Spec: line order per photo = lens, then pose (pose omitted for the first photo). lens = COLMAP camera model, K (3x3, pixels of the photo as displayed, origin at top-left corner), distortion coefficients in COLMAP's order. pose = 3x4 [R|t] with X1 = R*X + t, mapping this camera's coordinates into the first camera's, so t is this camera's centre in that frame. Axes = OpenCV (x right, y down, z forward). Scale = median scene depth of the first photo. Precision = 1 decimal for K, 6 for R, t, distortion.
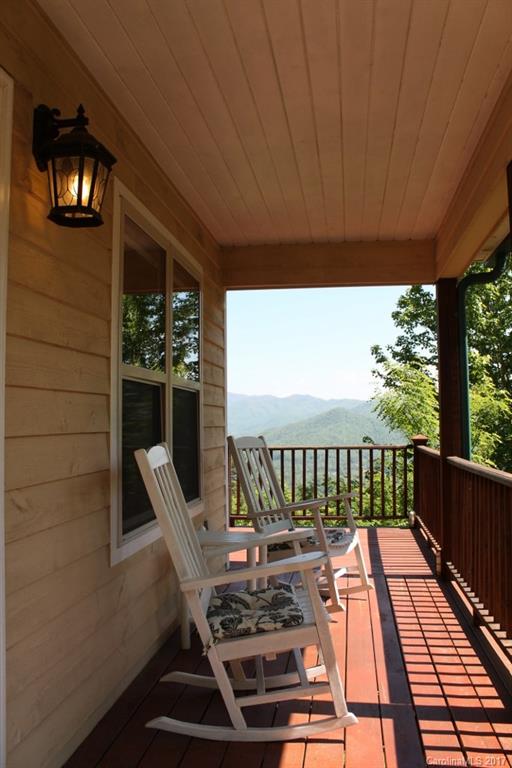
lens RADIAL K [[651.8, 0, 256.0], [0, 651.8, 384.0], [0, 0, 1]] dist [-0.071989, -0.002355]
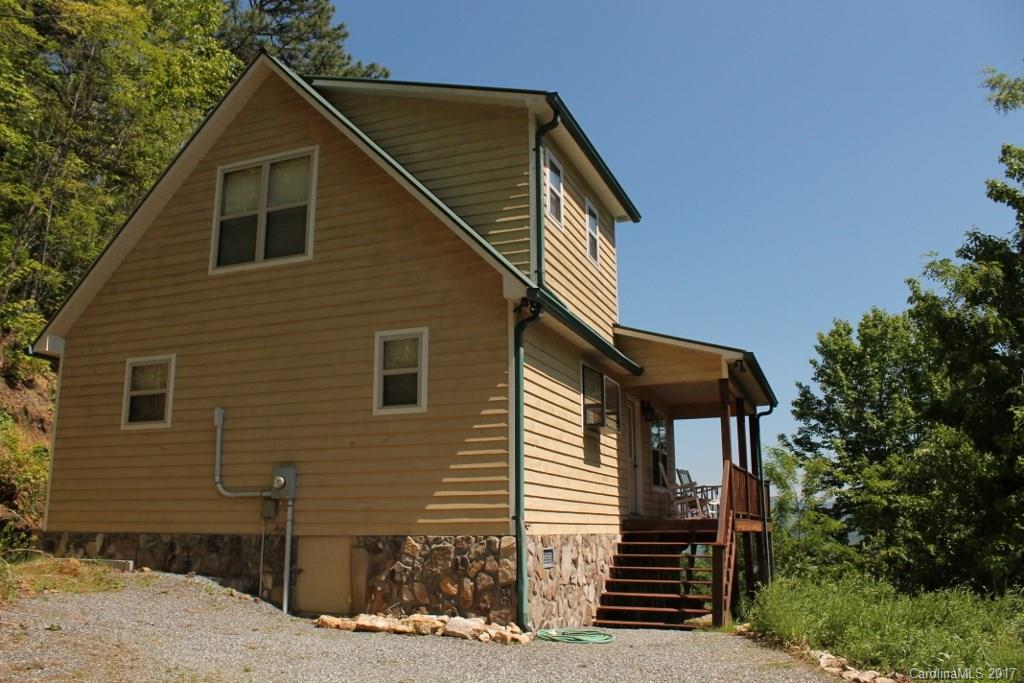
lens RADIAL K [[869.1, 0, 512.0], [0, 869.1, 341.5], [0, 0, 1]] dist [-0.071989, -0.002355]
pose [[0.975556, -0.043203, -0.215463, 0.030690], [0.006938, 0.986050, -0.166302, 0.046109], [0.219643, 0.160742, 0.962247, -0.913584]]
